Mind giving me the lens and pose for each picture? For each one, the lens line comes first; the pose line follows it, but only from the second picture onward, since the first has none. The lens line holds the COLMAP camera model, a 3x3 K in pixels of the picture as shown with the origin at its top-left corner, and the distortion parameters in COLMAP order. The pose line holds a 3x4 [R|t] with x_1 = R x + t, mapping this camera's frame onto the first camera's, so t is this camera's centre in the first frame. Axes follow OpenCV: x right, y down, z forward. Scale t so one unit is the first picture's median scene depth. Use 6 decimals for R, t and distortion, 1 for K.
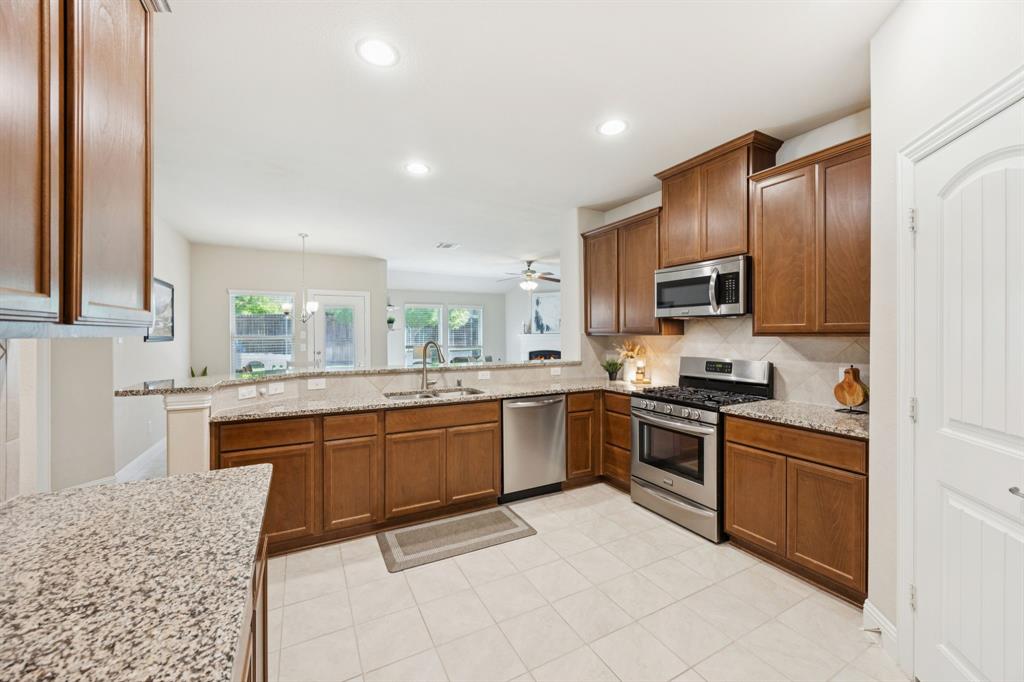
lens RADIAL K [[391.1, 0, 510.3], [0, 391.1, 336.5], [0, 0, 1]] dist [-0.001814, -0.000052]
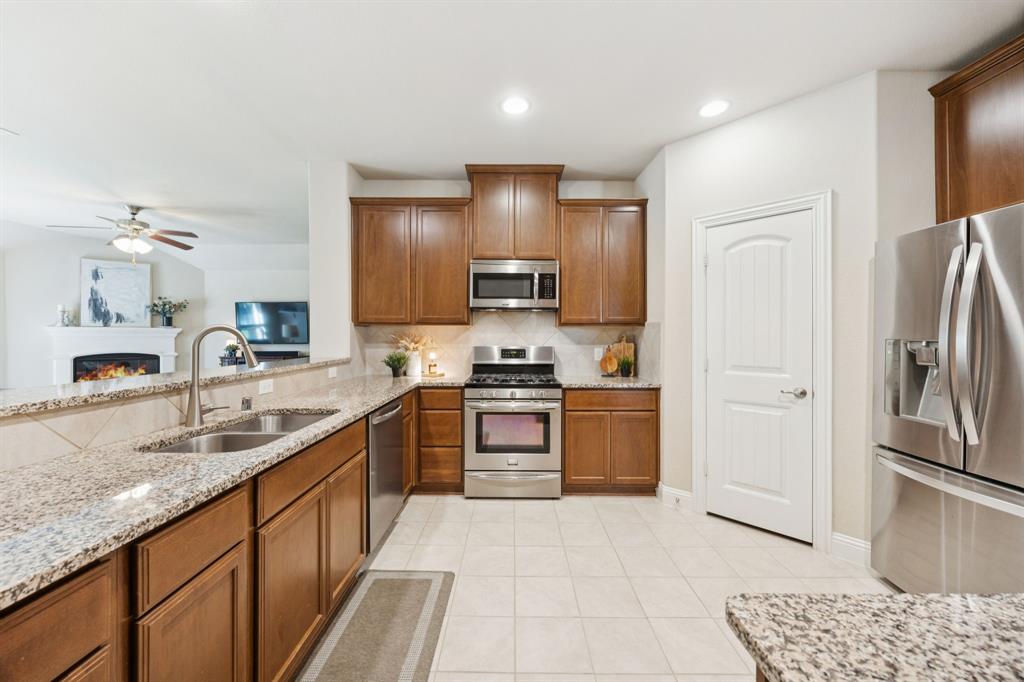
lens RADIAL K [[391.1, 0, 511.6], [0, 391.1, 334.6], [0, 0, 1]] dist [-0.001814, -0.000052]
pose [[0.479460, 0.002498, 0.877560, -0.471145], [0.001514, 0.999992, -0.003674, 0.026069], [-0.877562, 0.003090, 0.479452, 0.441048]]
